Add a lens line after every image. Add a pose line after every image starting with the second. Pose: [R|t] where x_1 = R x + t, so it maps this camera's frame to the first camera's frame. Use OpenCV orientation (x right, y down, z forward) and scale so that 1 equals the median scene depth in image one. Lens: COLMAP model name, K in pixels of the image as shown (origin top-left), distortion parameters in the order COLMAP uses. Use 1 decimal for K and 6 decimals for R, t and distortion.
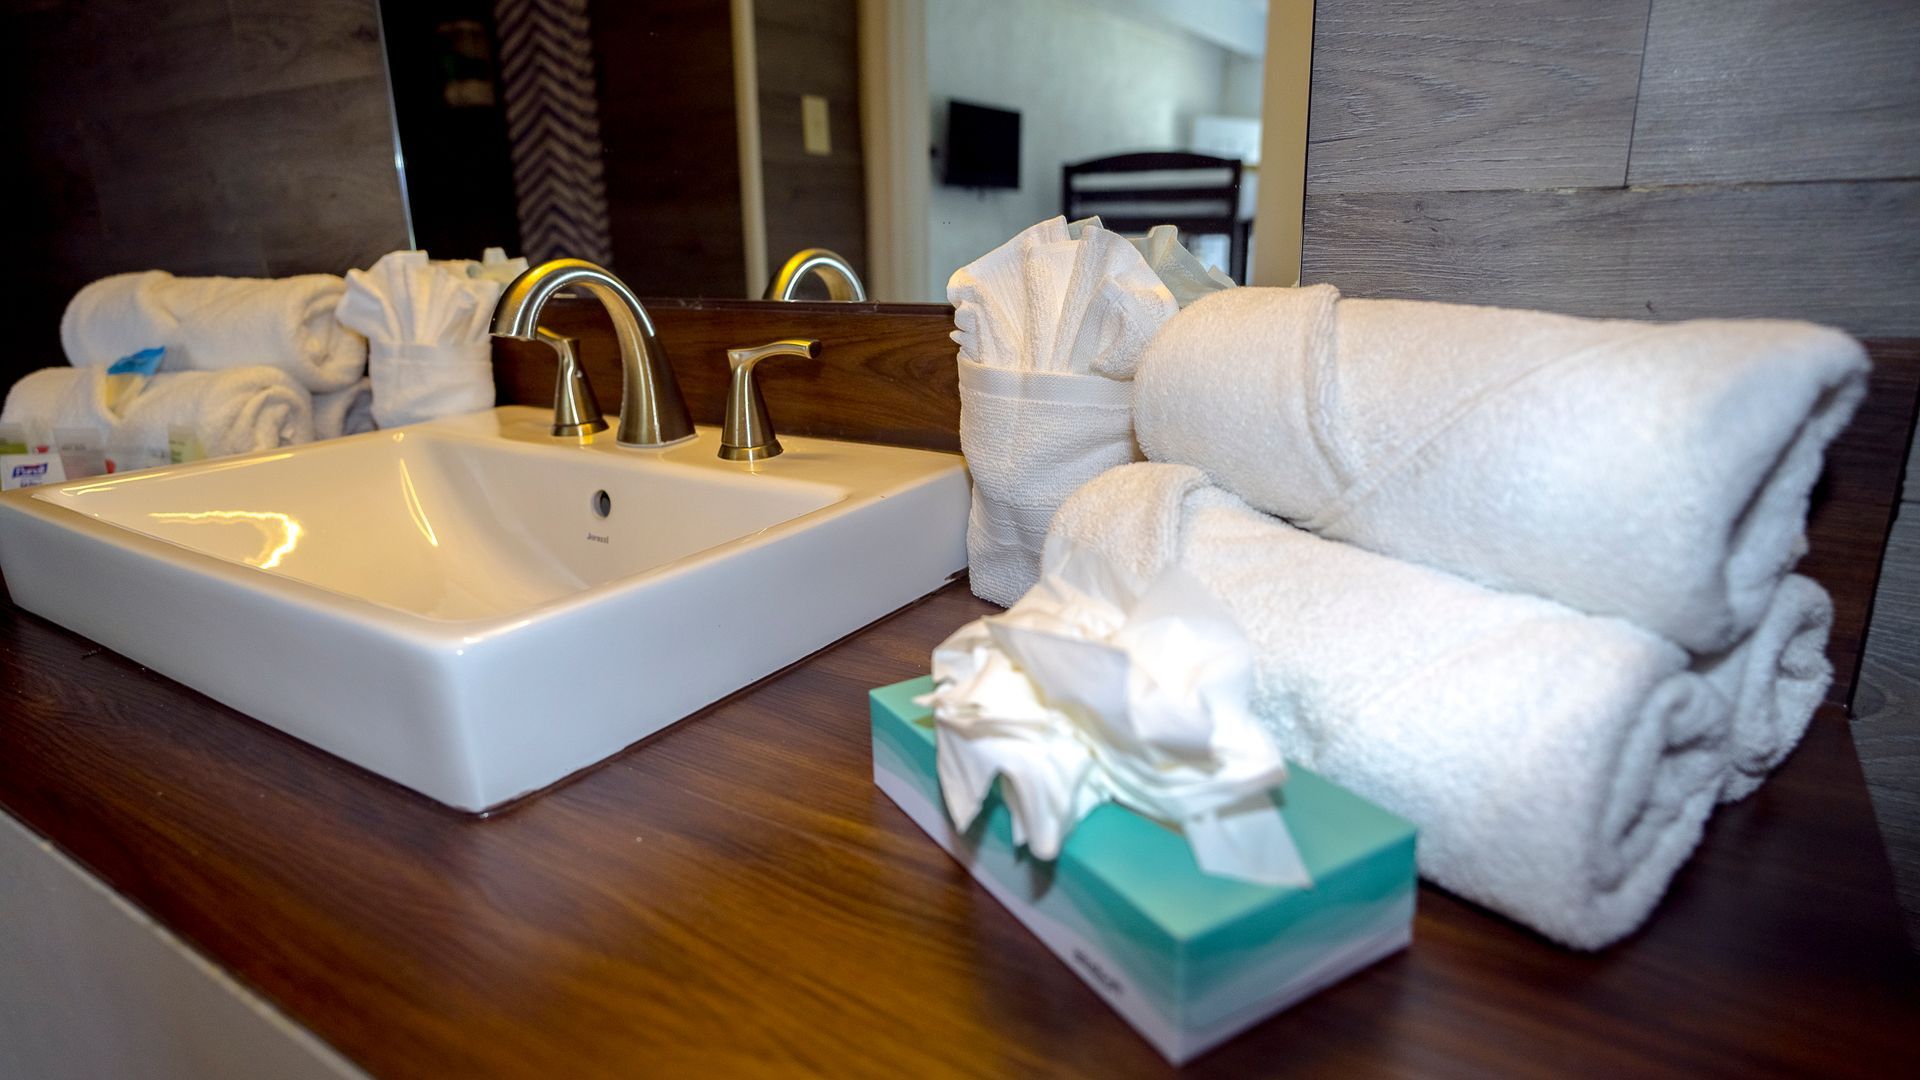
lens RADIAL K [[1010.0, 0, 960.0], [0, 1010.0, 540.0], [0, 0, 1]] dist [-0.025013, 0.001030]
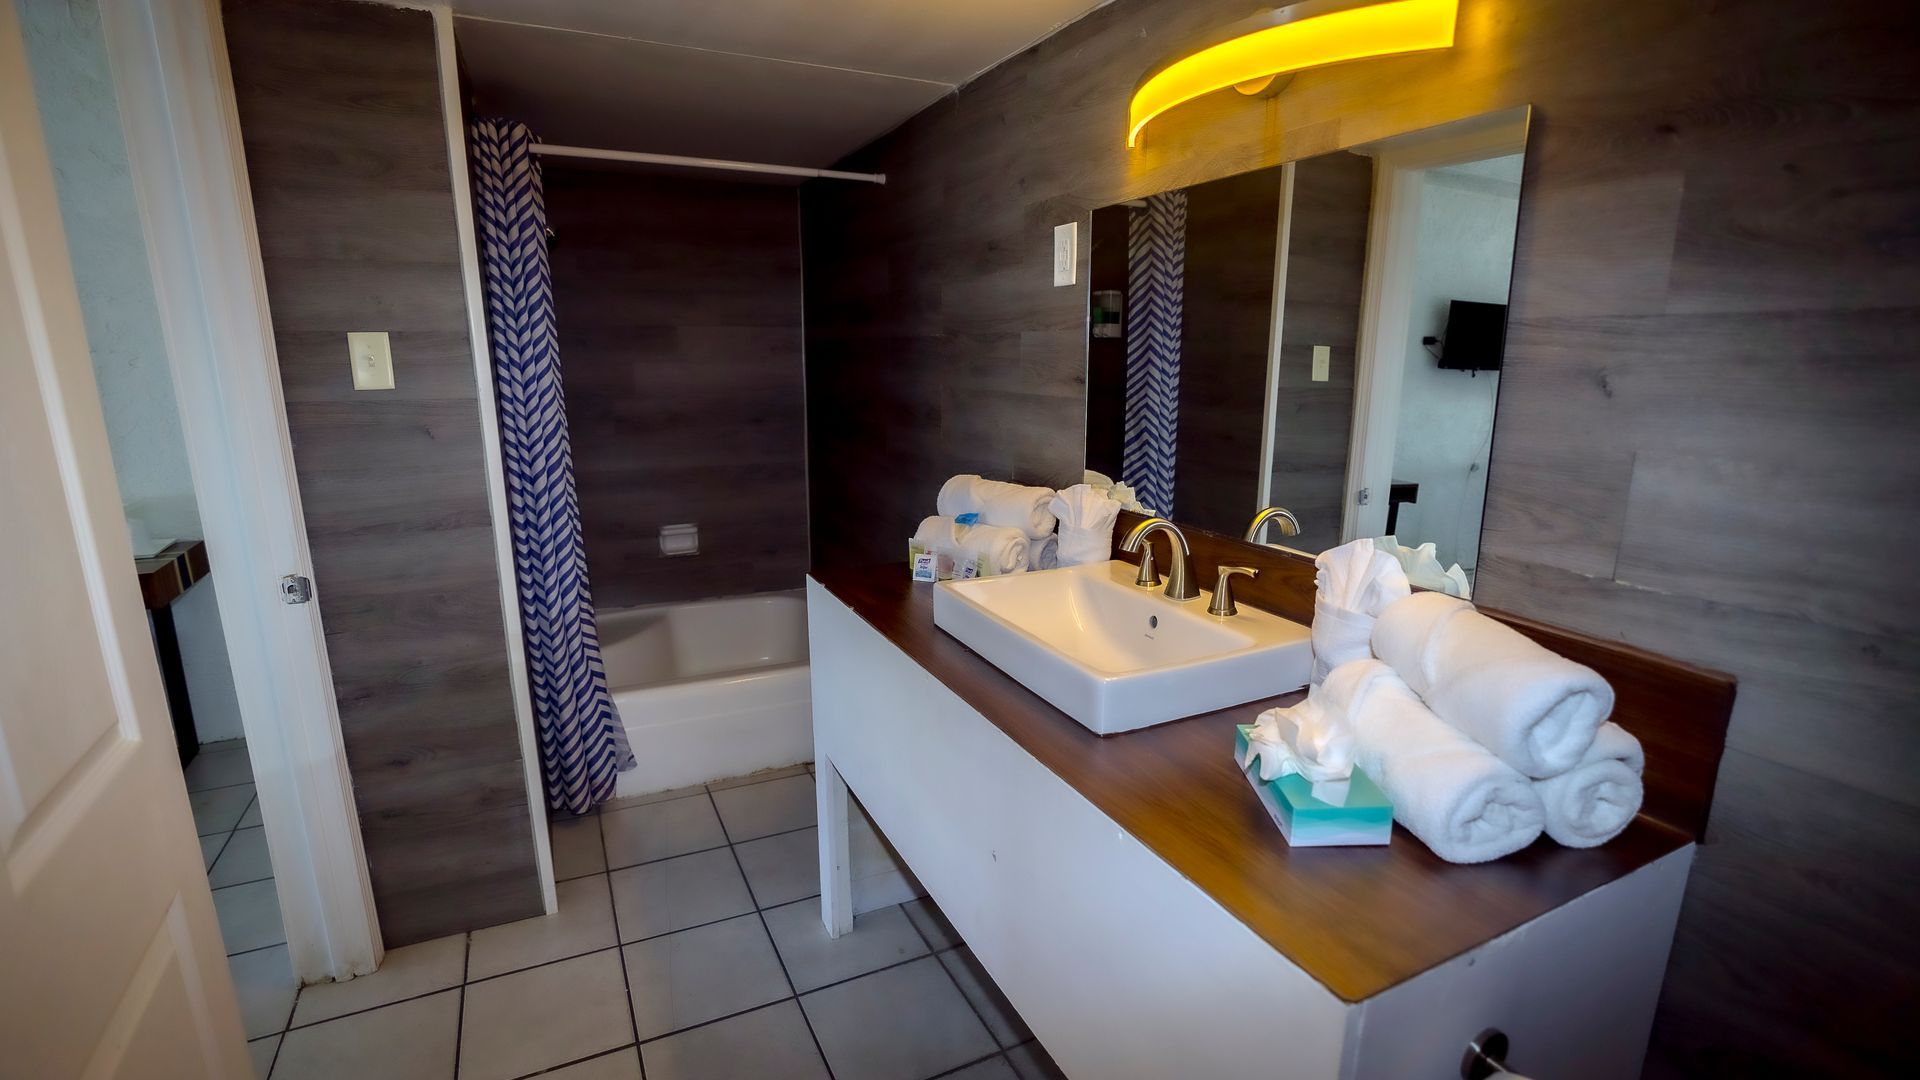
lens RADIAL K [[889.8, 0, 960.0], [0, 889.8, 540.0], [0, 0, 1]] dist [-0.065754, 0.027192]
pose [[0.847610, 0.129666, -0.514532, 0.234367], [-0.158603, 0.987264, -0.012477, -0.105892], [0.506361, 0.092182, 0.857380, -0.799680]]
